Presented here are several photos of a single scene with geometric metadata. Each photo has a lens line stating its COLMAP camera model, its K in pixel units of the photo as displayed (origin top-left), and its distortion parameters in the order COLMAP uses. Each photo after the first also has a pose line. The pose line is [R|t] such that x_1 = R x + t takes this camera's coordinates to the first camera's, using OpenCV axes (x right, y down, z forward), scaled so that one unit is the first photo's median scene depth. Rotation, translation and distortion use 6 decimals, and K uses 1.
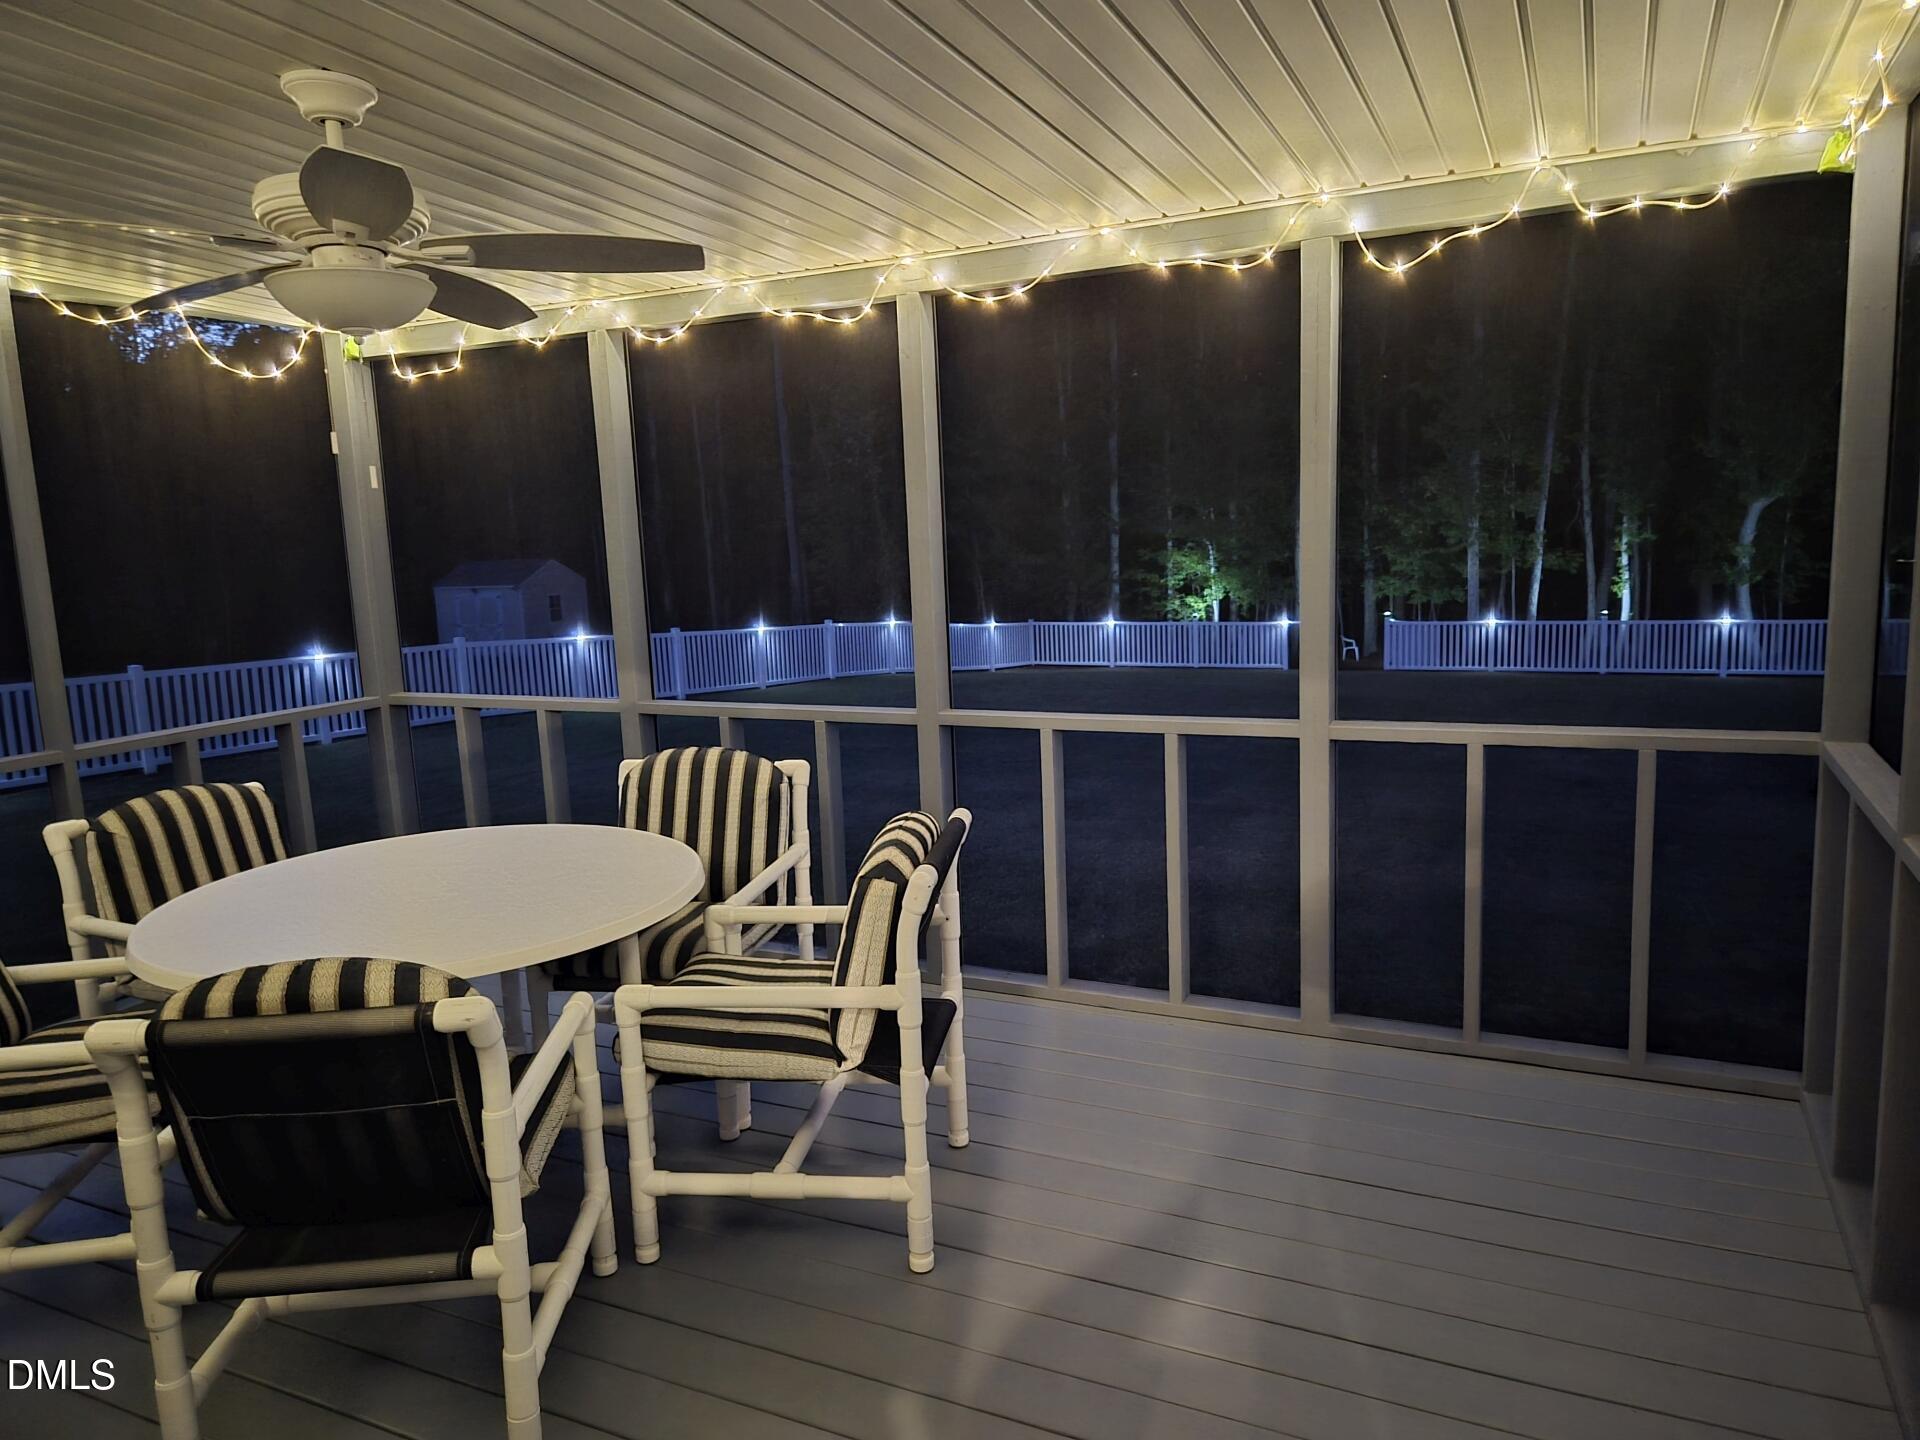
lens RADIAL K [[1277.0, 0, 960.0], [0, 1277.0, 720.0], [0, 0, 1]] dist [0.000977, -0.000924]
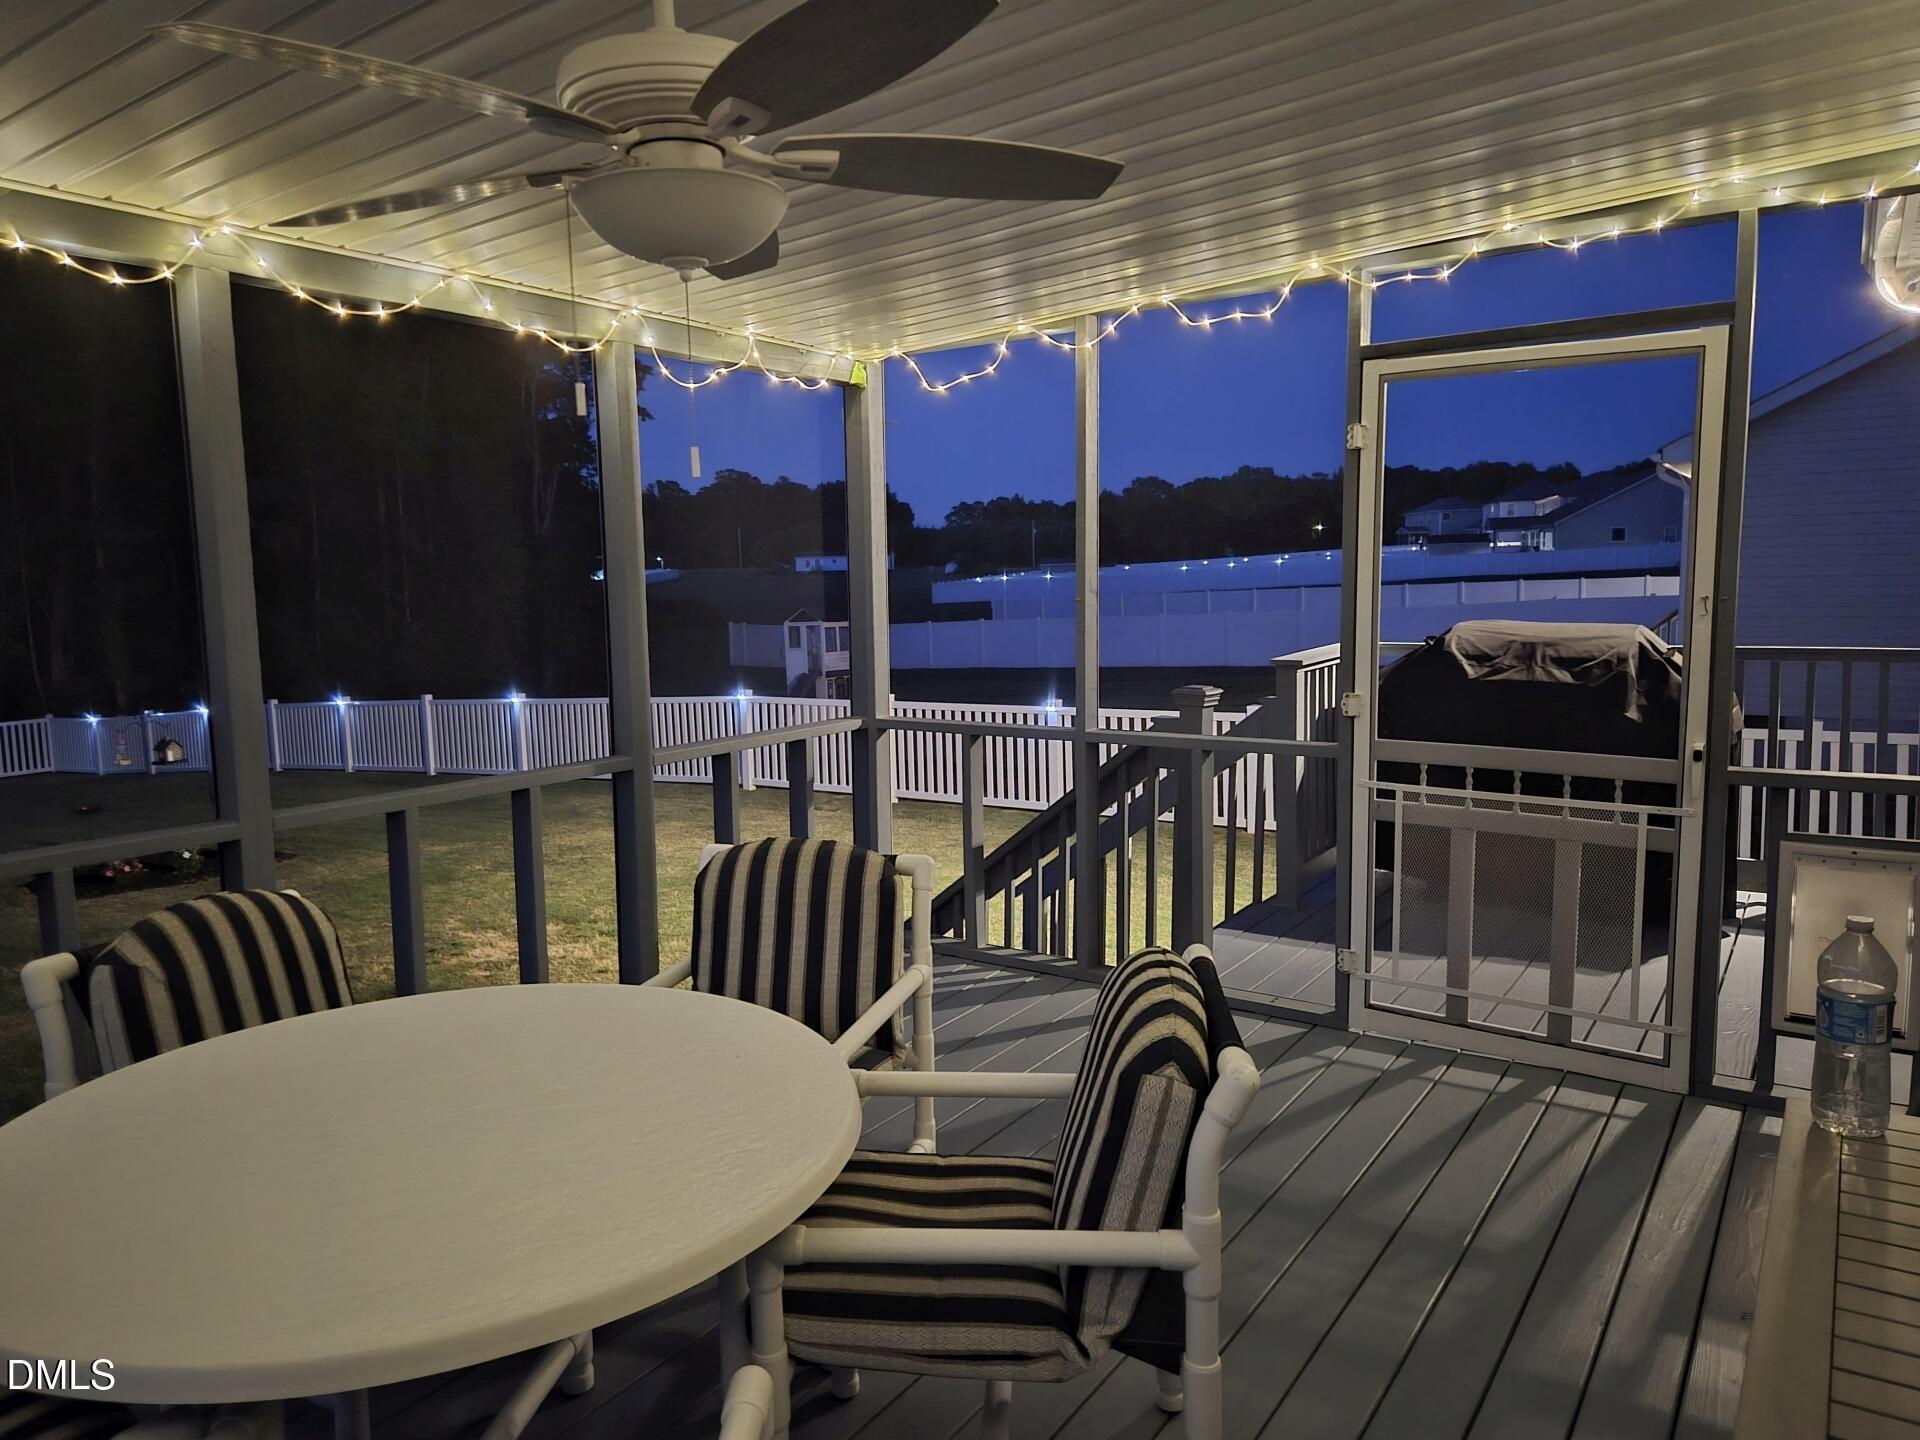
lens RADIAL K [[1277.0, 0, 960.0], [0, 1277.0, 720.0], [0, 0, 1]] dist [0.000977, -0.000924]
pose [[0.168996, -0.065016, 0.983470, -0.800173], [0.158523, 0.986624, 0.037984, -0.033295], [-0.972785, 0.149484, 0.177042, 0.528522]]
